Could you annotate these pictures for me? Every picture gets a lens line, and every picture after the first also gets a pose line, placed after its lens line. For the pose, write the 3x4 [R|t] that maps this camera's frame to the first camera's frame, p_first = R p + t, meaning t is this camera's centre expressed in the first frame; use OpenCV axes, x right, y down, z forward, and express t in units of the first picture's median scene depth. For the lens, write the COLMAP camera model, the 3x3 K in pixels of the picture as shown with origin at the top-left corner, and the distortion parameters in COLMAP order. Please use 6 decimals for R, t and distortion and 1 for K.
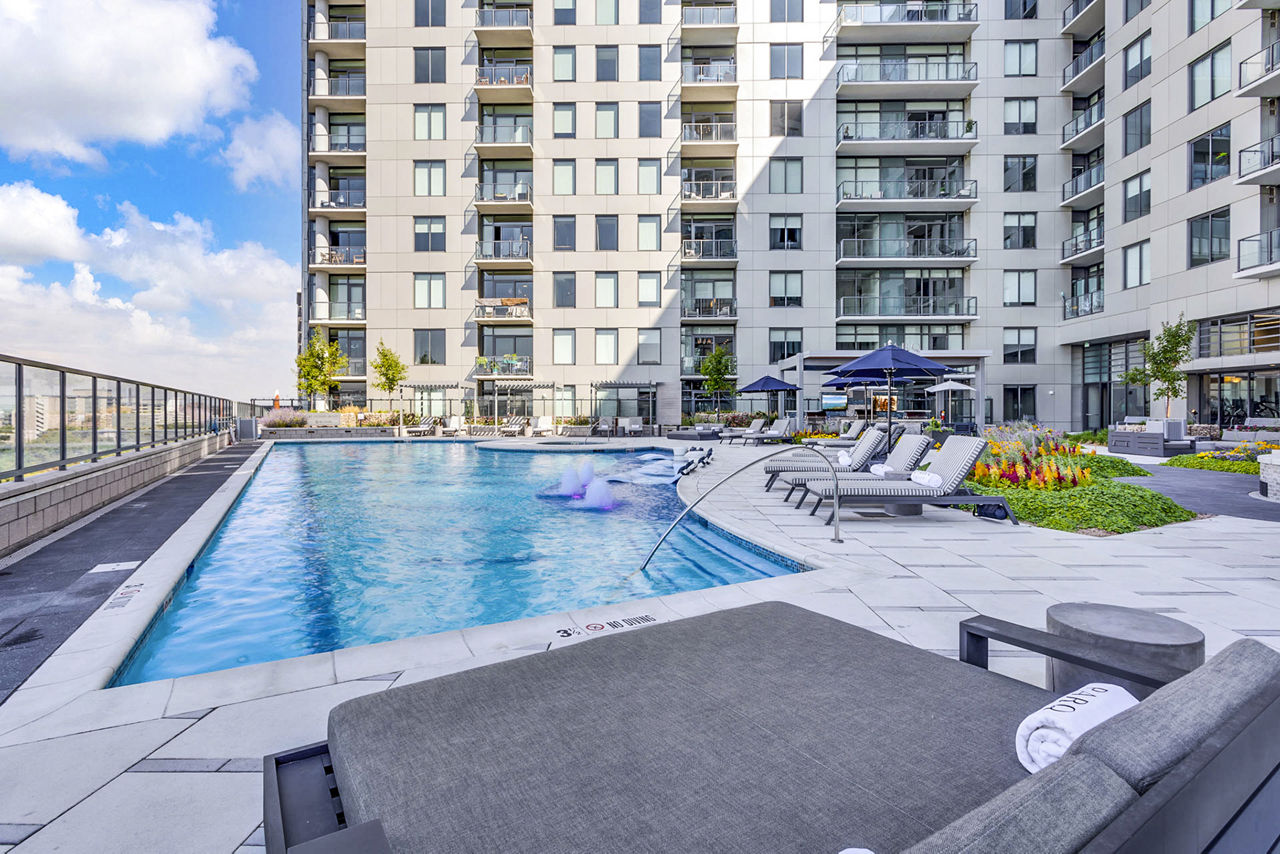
lens RADIAL K [[613.5, 0, 632.2], [0, 613.5, 414.1], [0, 0, 1]] dist [-0.000463, 0.000844]
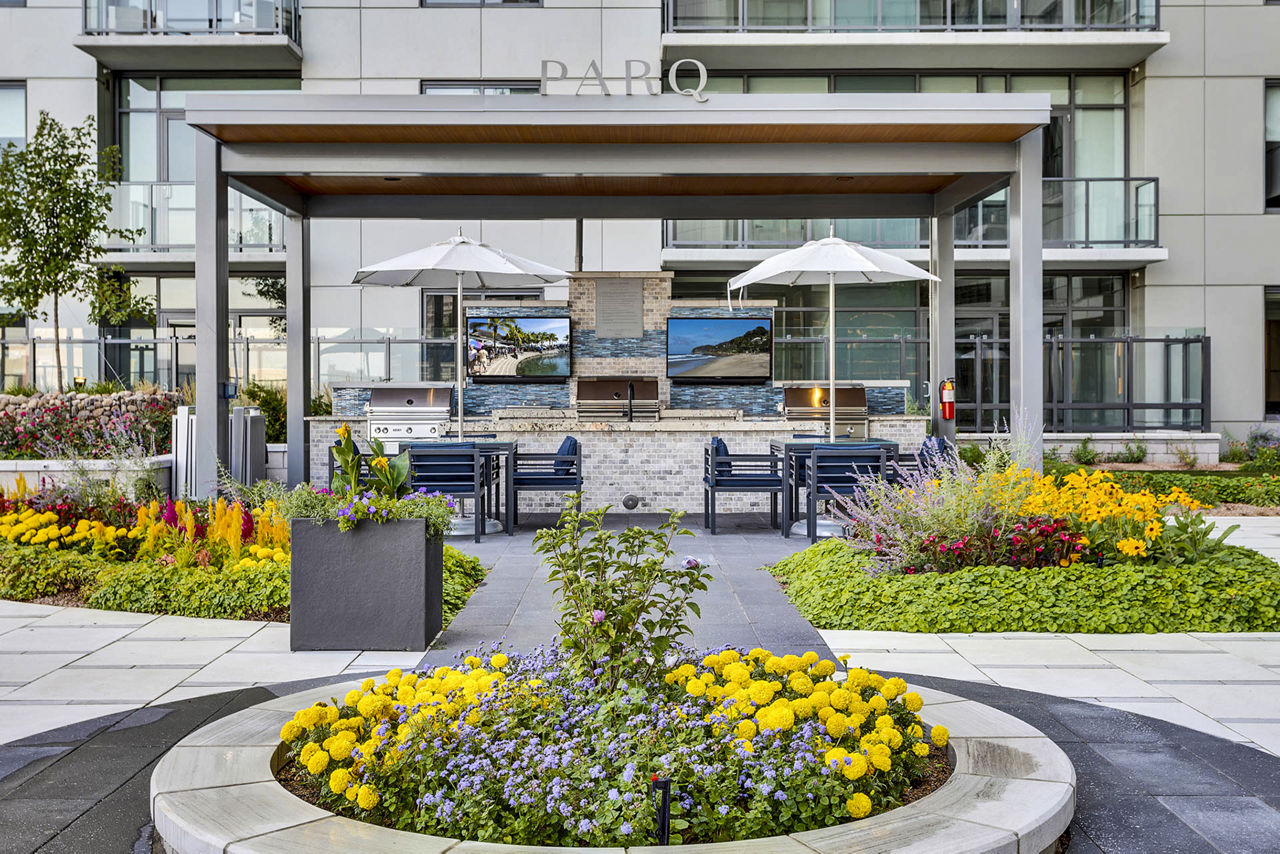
lens RADIAL K [[1432.6, 0, 639.3], [0, 1432.6, 385.5], [0, 0, 1]] dist [-0.004878, -0.000660]
pose [[0.999686, -0.002049, 0.024960, 0.305682], [0.002153, 0.999989, -0.004160, -0.001464], [-0.024951, 0.004212, 0.999680, 0.360196]]
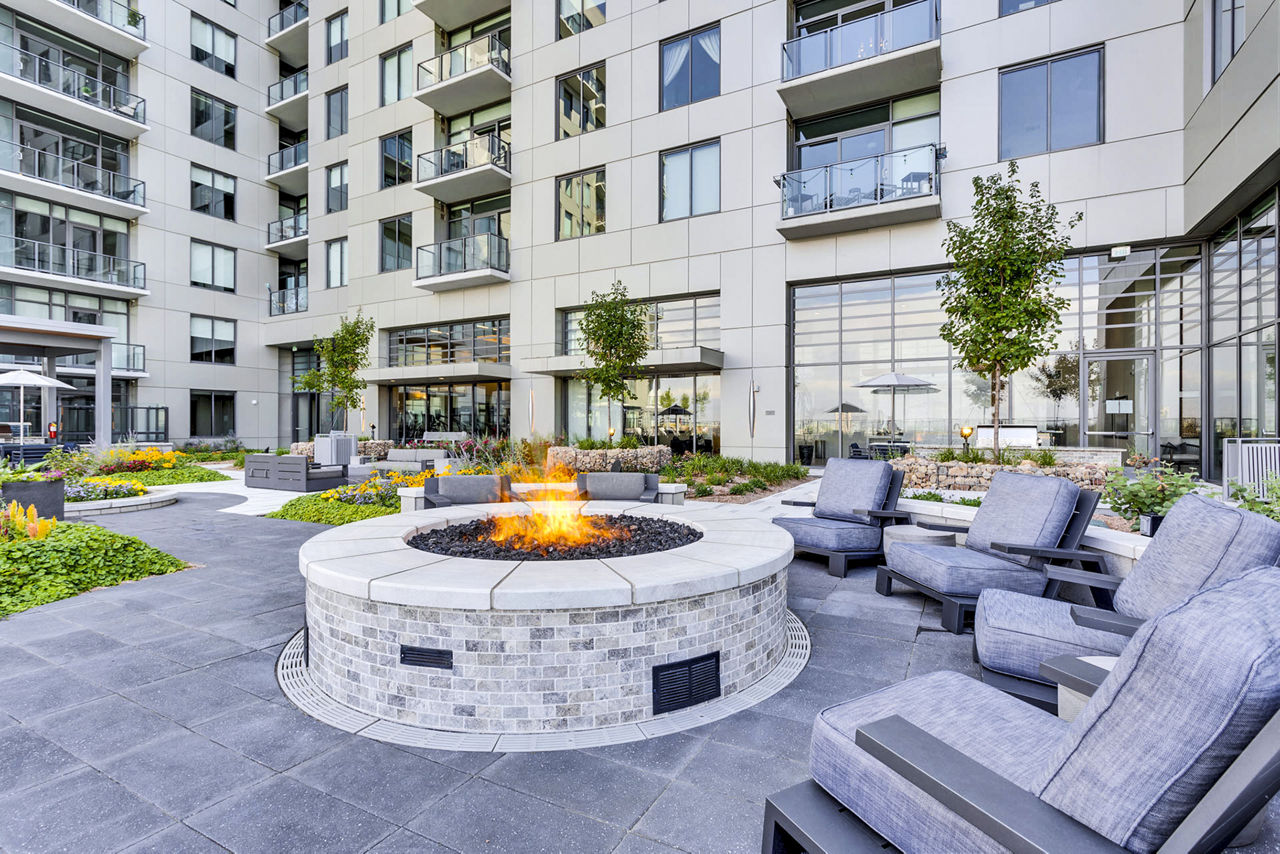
lens RADIAL K [[607.2, 0, 640.0], [0, 607.2, 427.0], [0, 0, 1]] dist [-0.002329, -0.000393]
pose [[0.462498, -0.000022, 0.886620, 0.197824], [0.001252, 0.999999, -0.000629, -0.000374], [-0.886619, 0.001400, 0.462498, 0.161501]]
